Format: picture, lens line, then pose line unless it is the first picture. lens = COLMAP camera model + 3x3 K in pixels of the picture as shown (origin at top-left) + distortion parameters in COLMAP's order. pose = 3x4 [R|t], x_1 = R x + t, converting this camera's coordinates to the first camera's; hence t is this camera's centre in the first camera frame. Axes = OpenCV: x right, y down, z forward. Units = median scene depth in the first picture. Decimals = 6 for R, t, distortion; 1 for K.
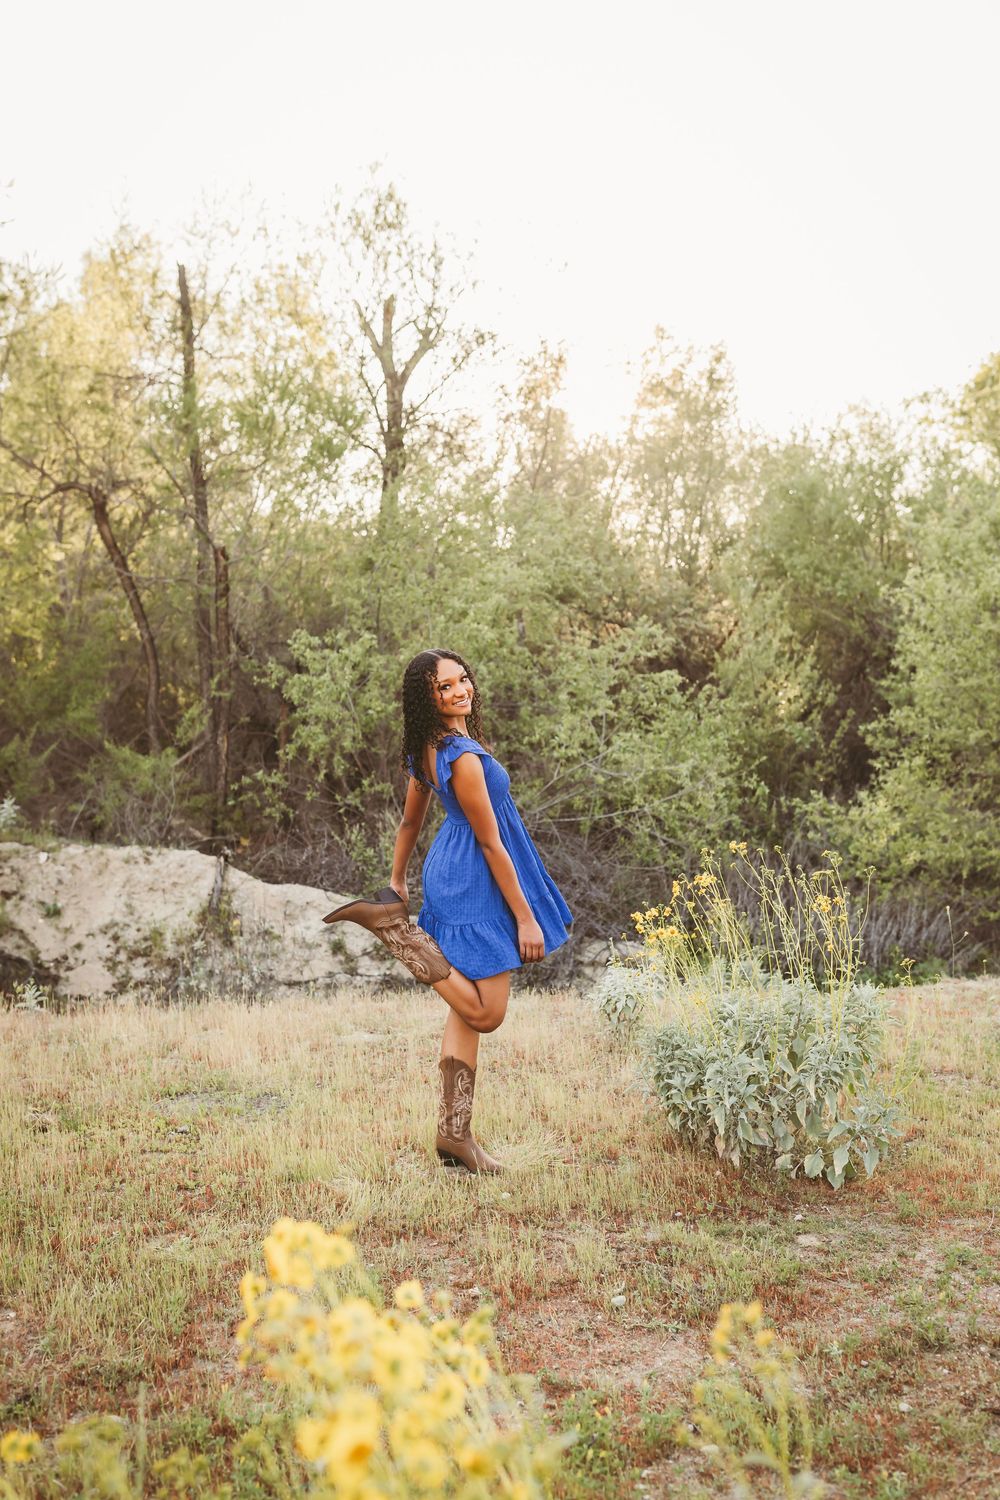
lens RADIAL K [[1431.9, 0, 506.2], [0, 1431.9, 740.2], [0, 0, 1]] dist [0.008410, 0.000000]
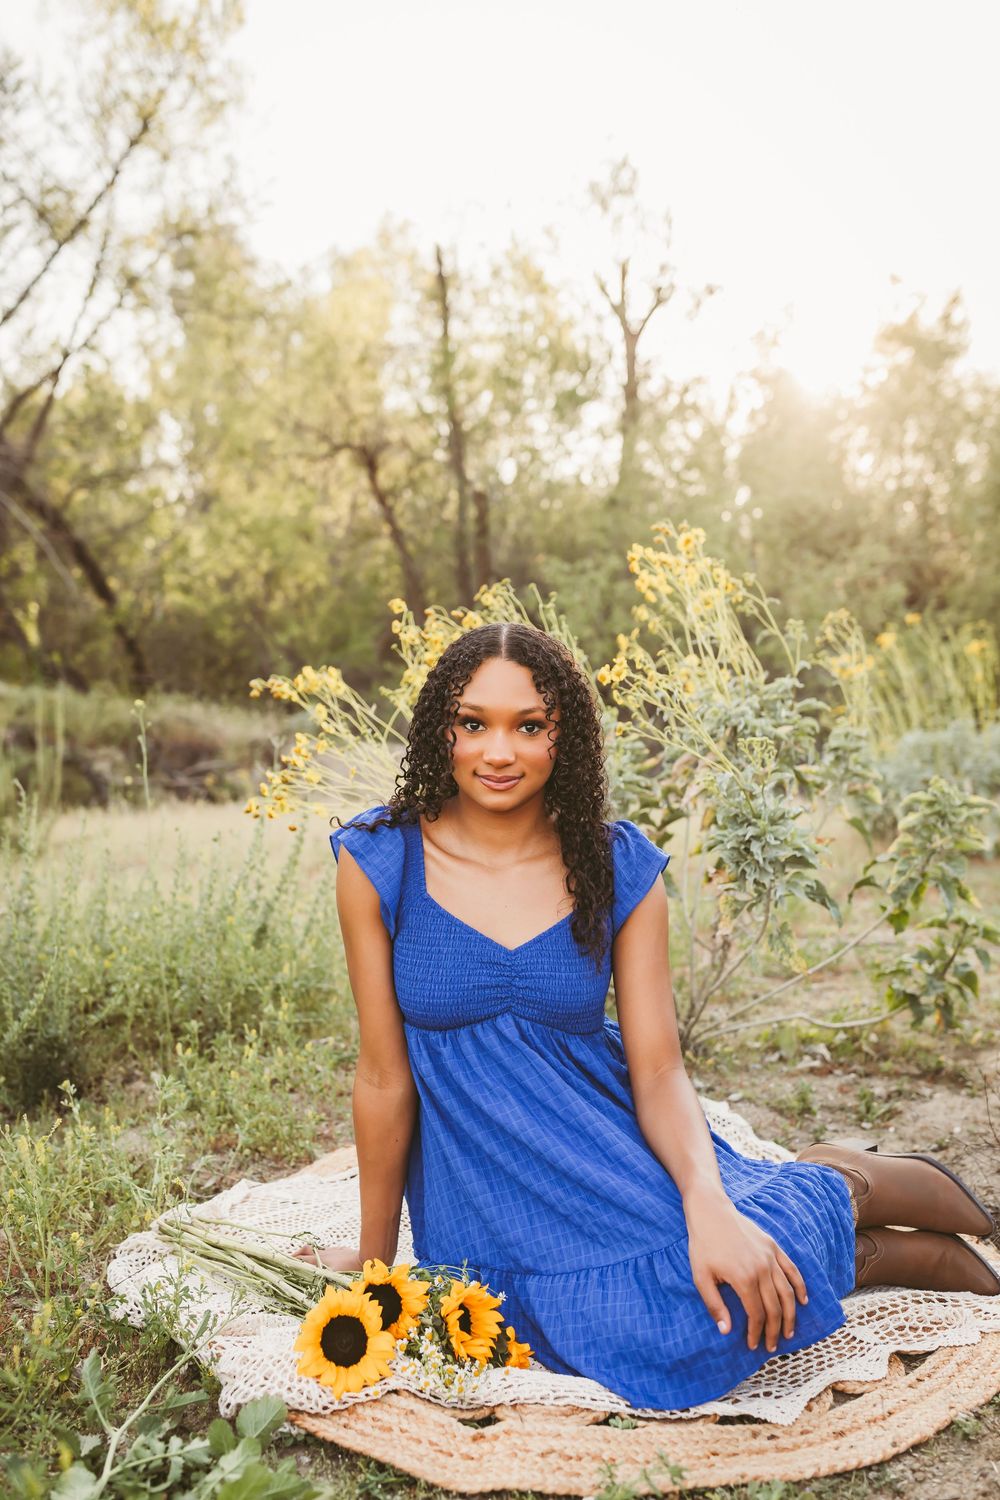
lens RADIAL K [[1431.9, 0, 503.2], [0, 1431.9, 749.9], [0, 0, 1]] dist [0.008410, 0.000000]
pose [[0.985757, -0.016990, -0.167318, 0.002669], [0.020860, 0.999553, 0.021399, 0.042840], [0.166879, -0.024585, 0.985671, -0.103800]]
